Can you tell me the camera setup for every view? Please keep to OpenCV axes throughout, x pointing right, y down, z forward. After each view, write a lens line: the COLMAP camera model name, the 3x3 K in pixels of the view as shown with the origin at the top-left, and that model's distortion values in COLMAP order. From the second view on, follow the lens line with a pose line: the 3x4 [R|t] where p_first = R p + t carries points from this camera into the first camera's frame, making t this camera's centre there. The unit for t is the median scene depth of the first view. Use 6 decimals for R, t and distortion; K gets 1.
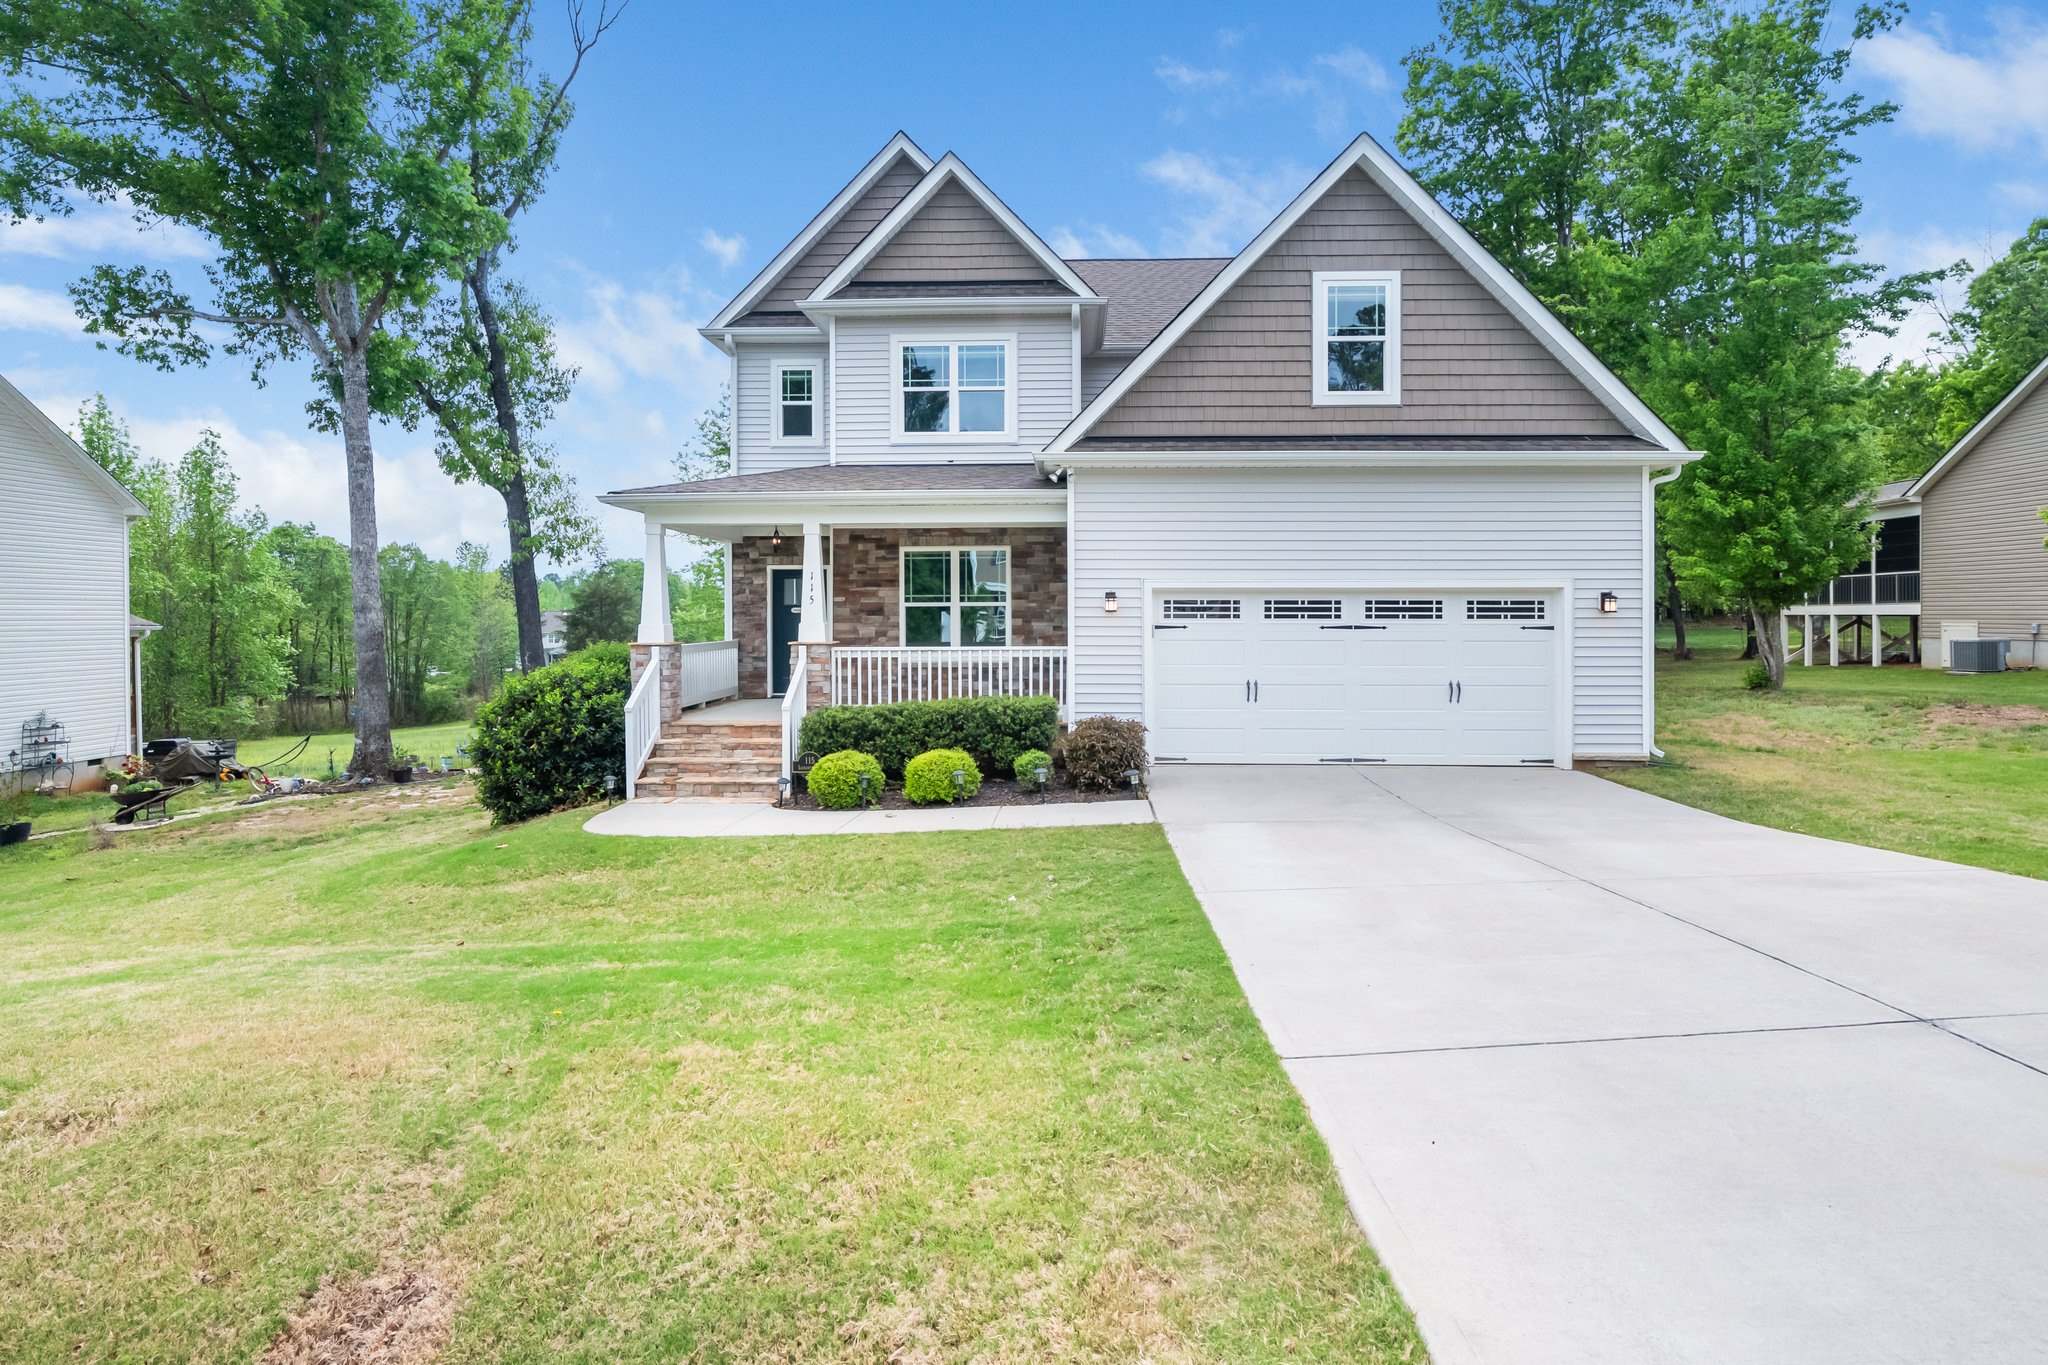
lens RADIAL K [[1074.6, 0, 1049.9], [0, 1074.6, 621.3], [0, 0, 1]] dist [0.000368, -0.000386]
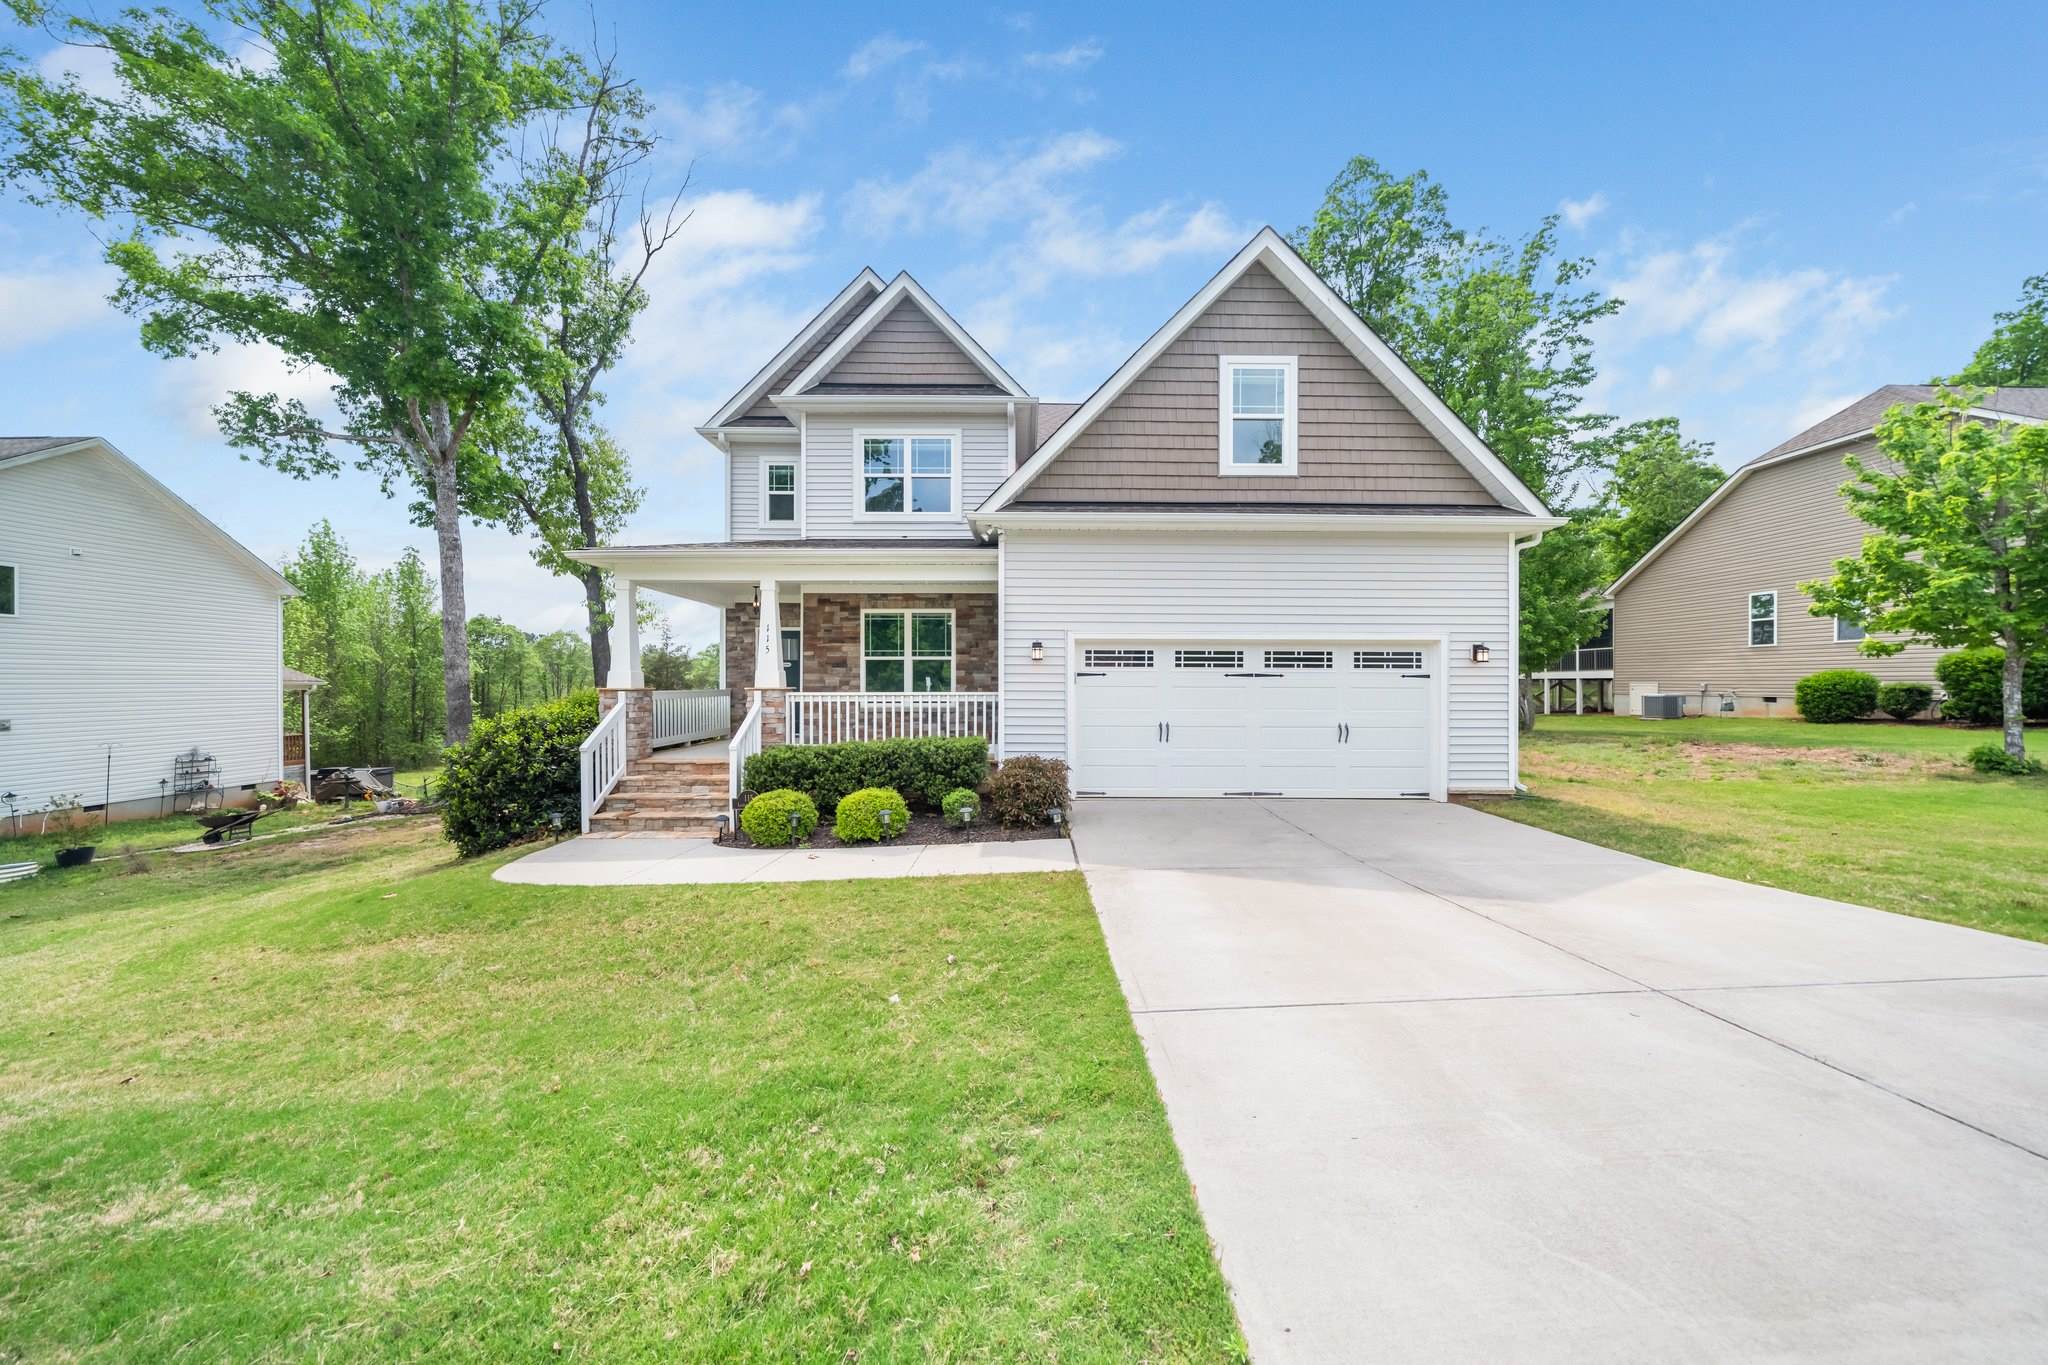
lens RADIAL K [[694.2, 0, 1029.4], [0, 694.2, 686.5], [0, 0, 1]] dist [0.000886, 0.000048]
pose [[0.999596, 0.002212, 0.028351, 0.023228], [-0.002226, 0.999997, 0.000437, 0.014565], [-0.028350, -0.000500, 0.999598, 0.235793]]
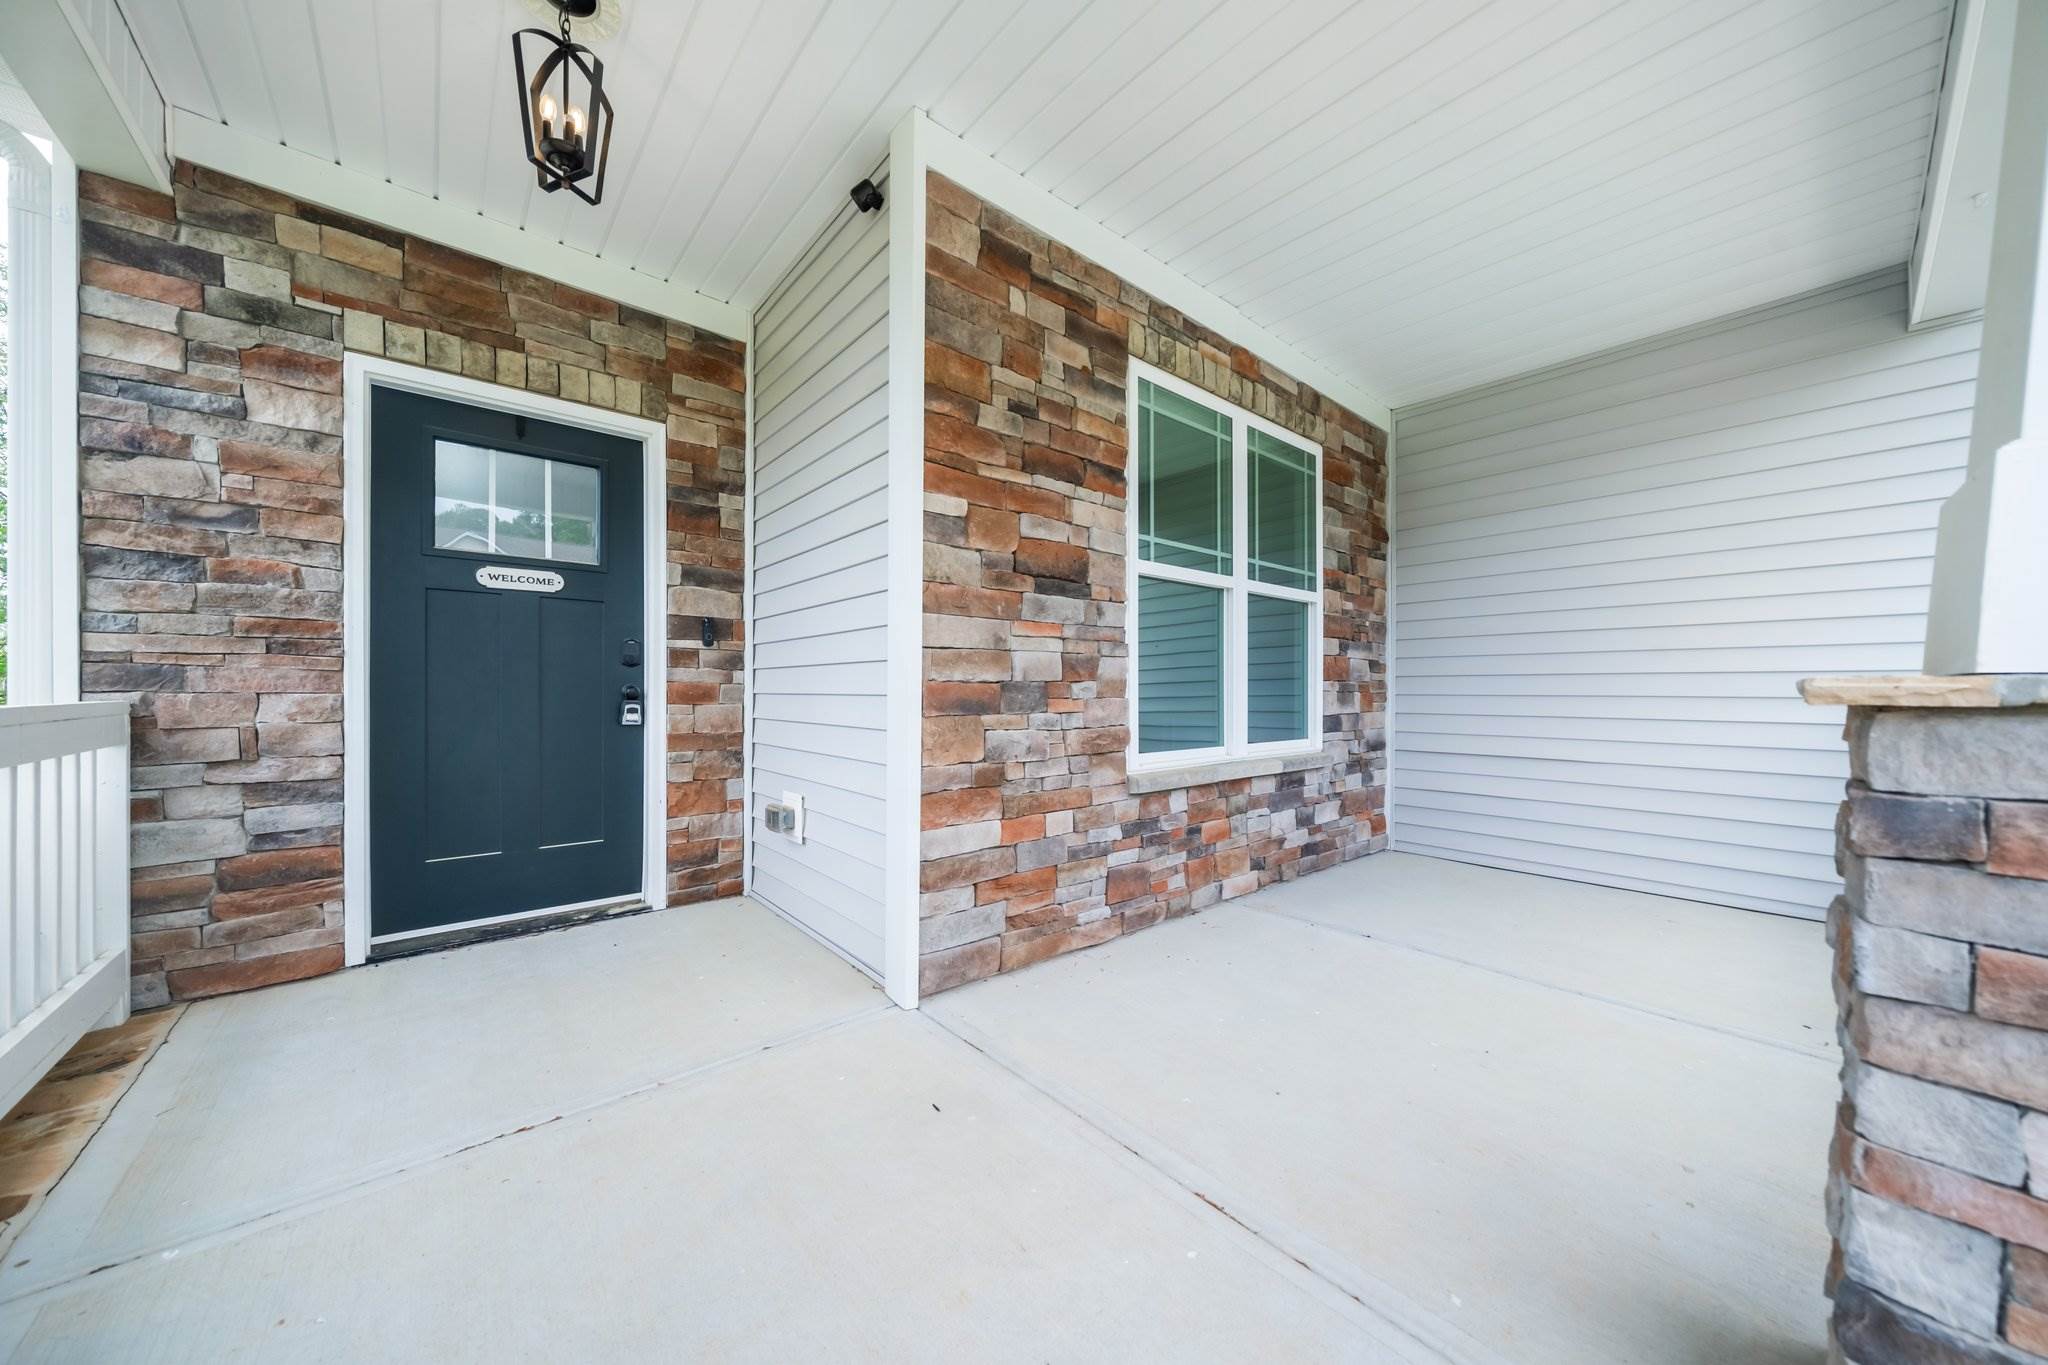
lens RADIAL K [[694.2, 0, 1027.2], [0, 694.2, 690.2], [0, 0, 1]] dist [0.000886, 0.000048]
pose [[0.753427, 0.003727, 0.657521, -0.275661], [-0.001577, 0.999991, -0.003860, 0.017452], [-0.657529, 0.001871, 0.753426, 0.882704]]
